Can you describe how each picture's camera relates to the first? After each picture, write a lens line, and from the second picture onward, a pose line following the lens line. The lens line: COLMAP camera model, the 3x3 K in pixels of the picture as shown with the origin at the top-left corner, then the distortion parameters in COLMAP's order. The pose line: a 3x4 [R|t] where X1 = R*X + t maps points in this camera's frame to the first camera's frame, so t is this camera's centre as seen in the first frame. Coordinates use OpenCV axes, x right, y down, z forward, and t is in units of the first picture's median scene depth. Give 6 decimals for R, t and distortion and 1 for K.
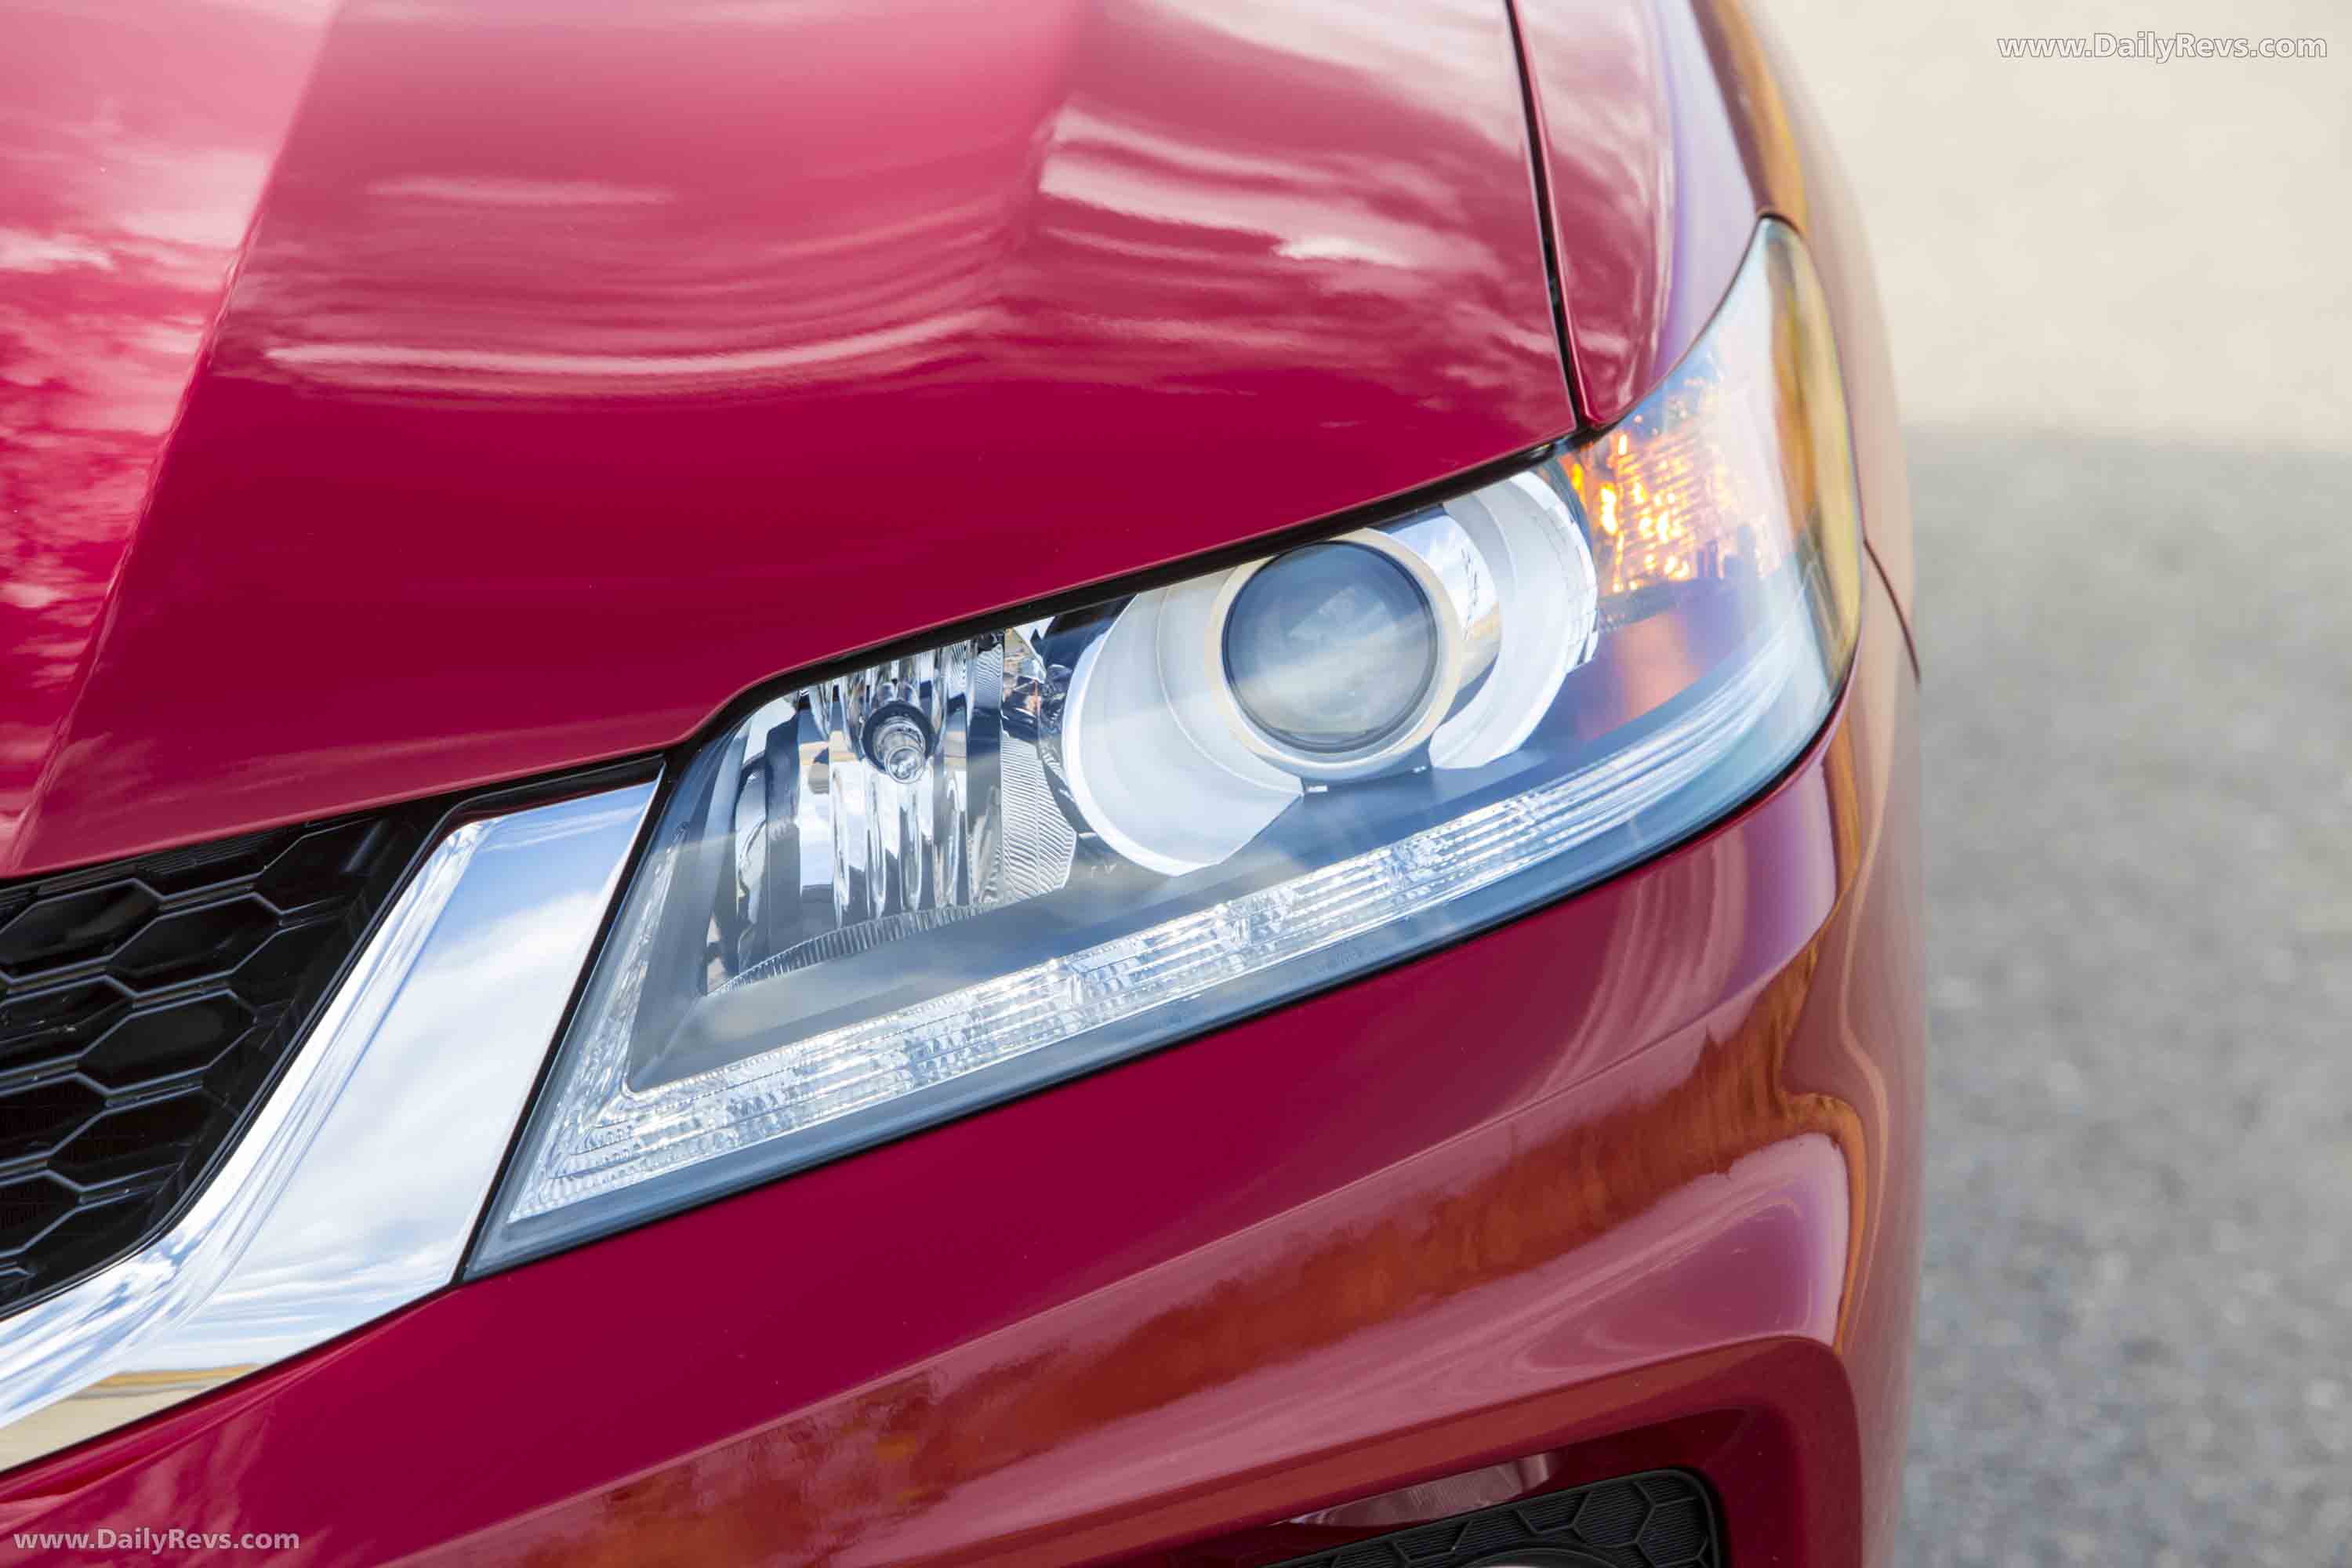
lens RADIAL K [[14144.2, 0, 1176.0], [0, 14144.2, 784.0], [0, 0, 1]] dist [2.024704, -17.102044]
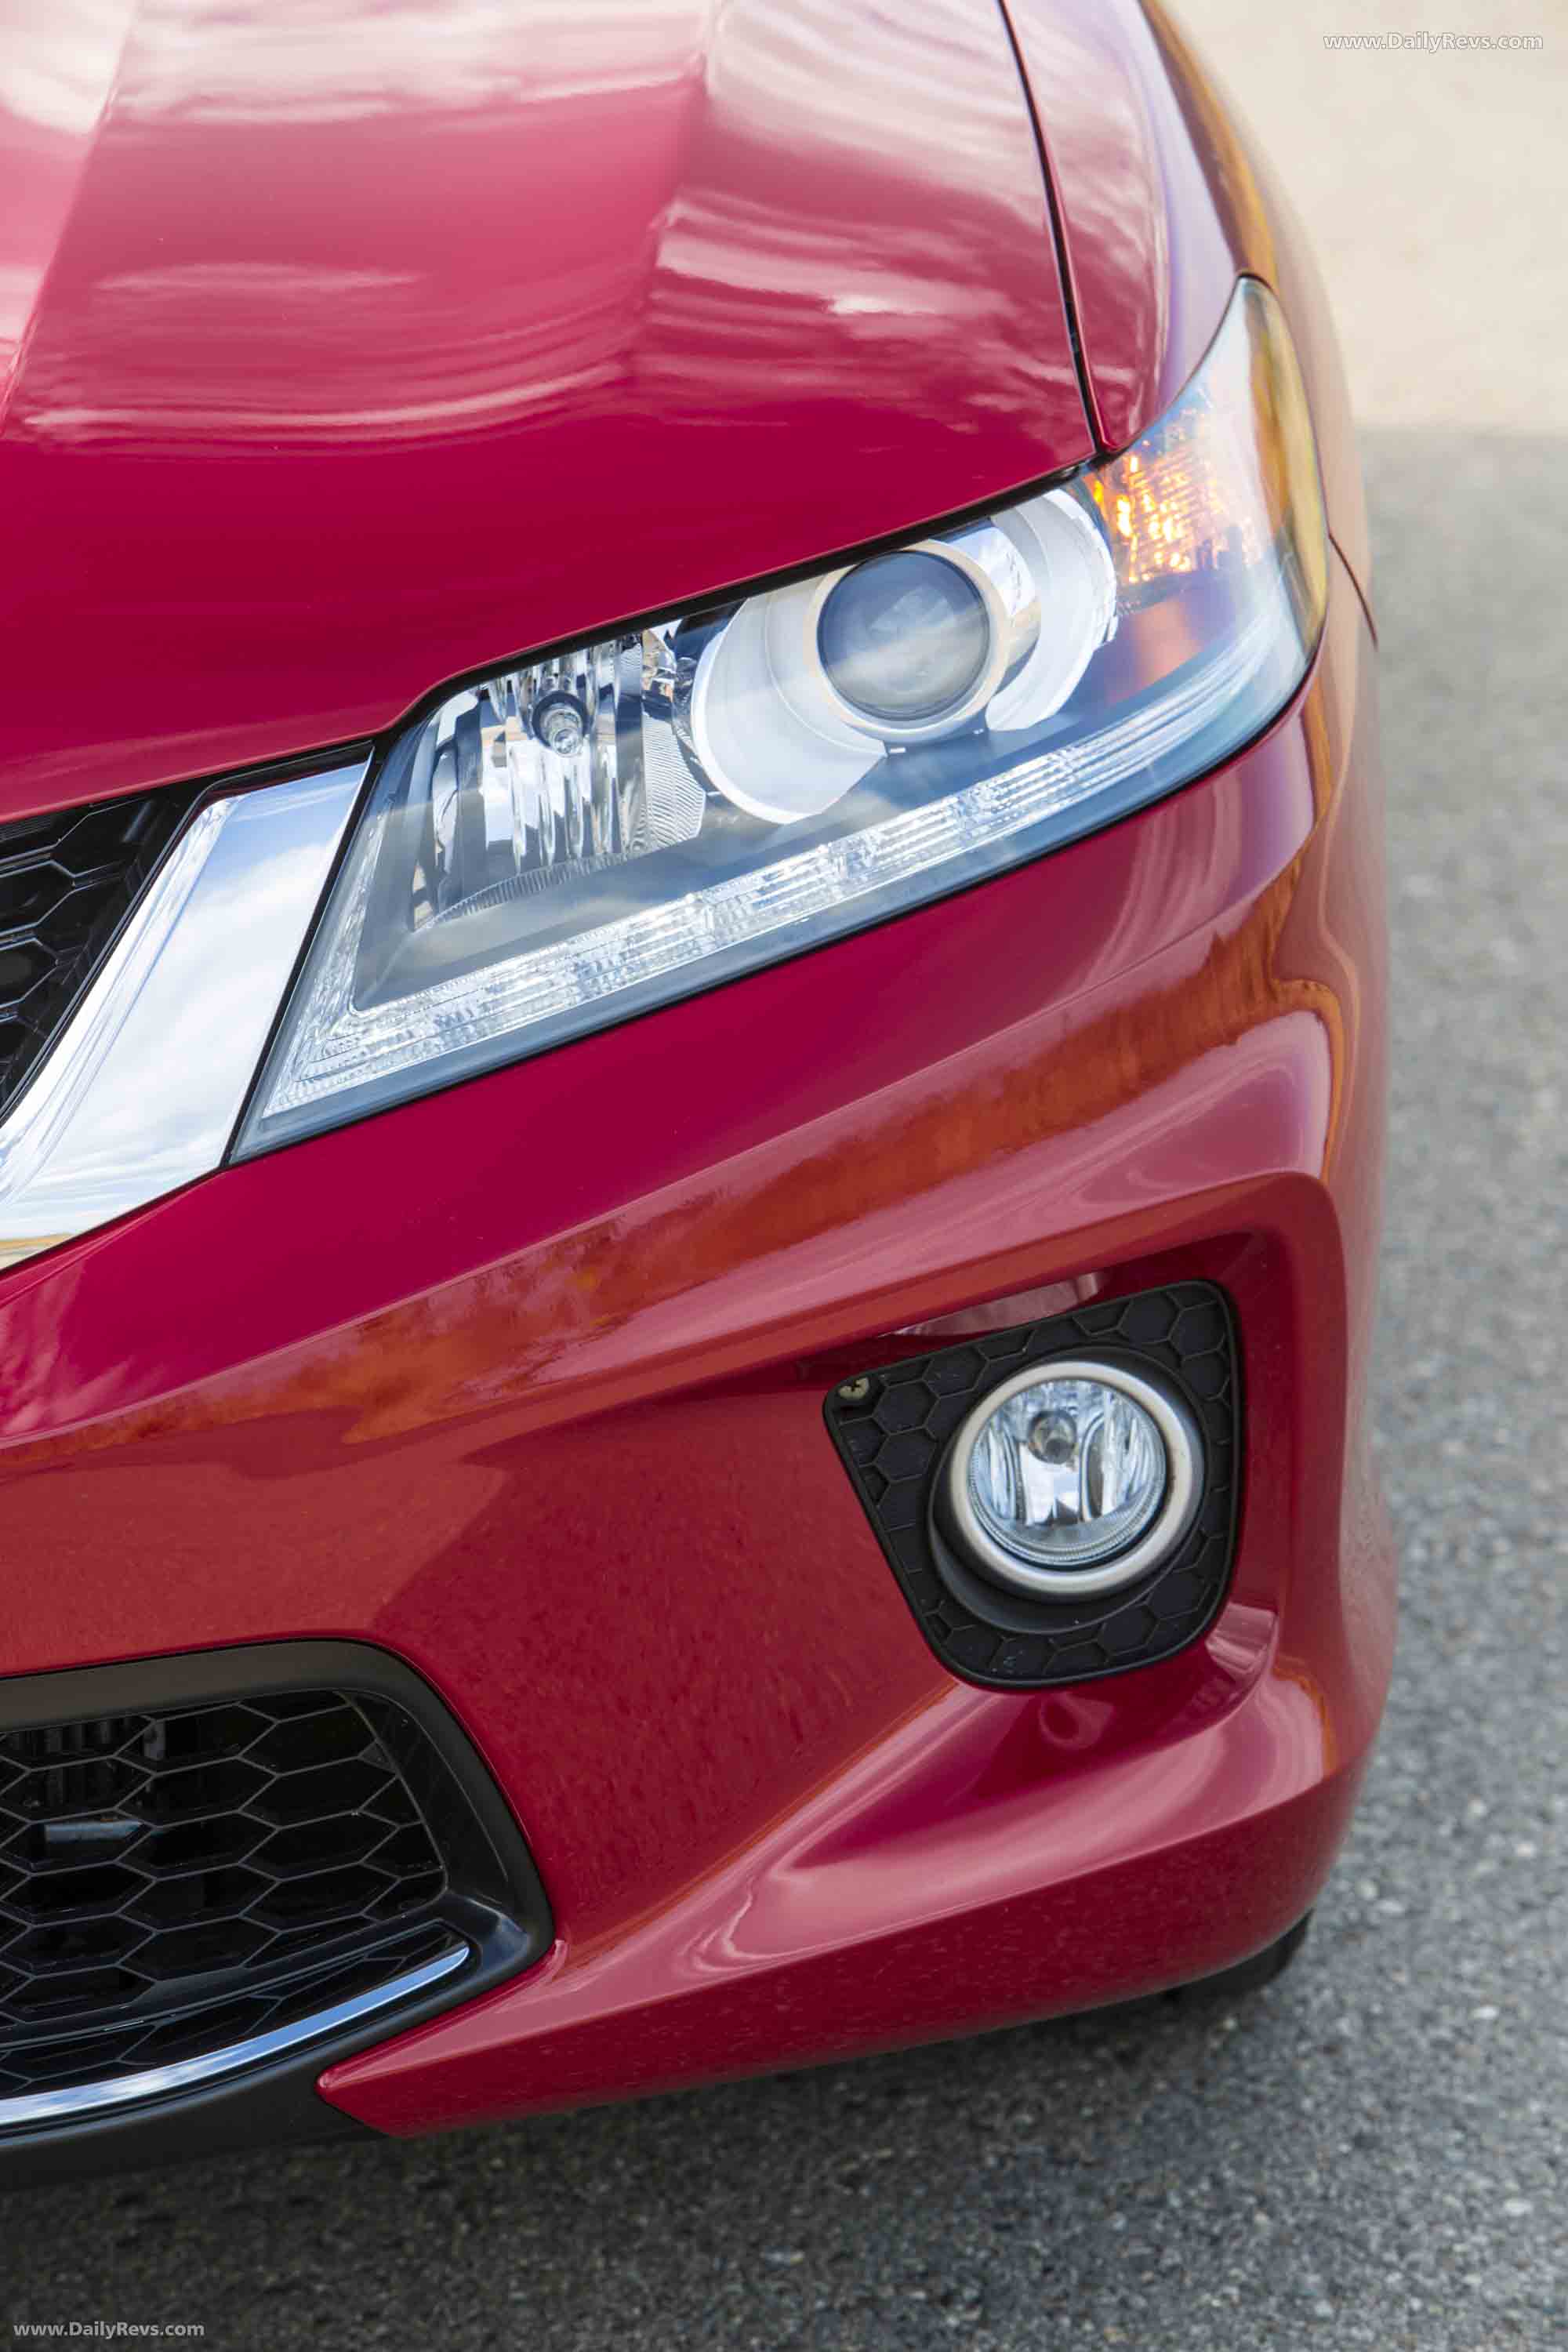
lens RADIAL K [[10117.5, 0, 746.4], [0, 10117.5, 1178.9], [0, 0, 1]] dist [0.842762, 12.454968]
pose [[0.999401, -0.032982, -0.010500, 0.004841], [0.033408, 0.998501, 0.043351, -0.001116], [0.009054, -0.043676, 0.999005, 0.104578]]
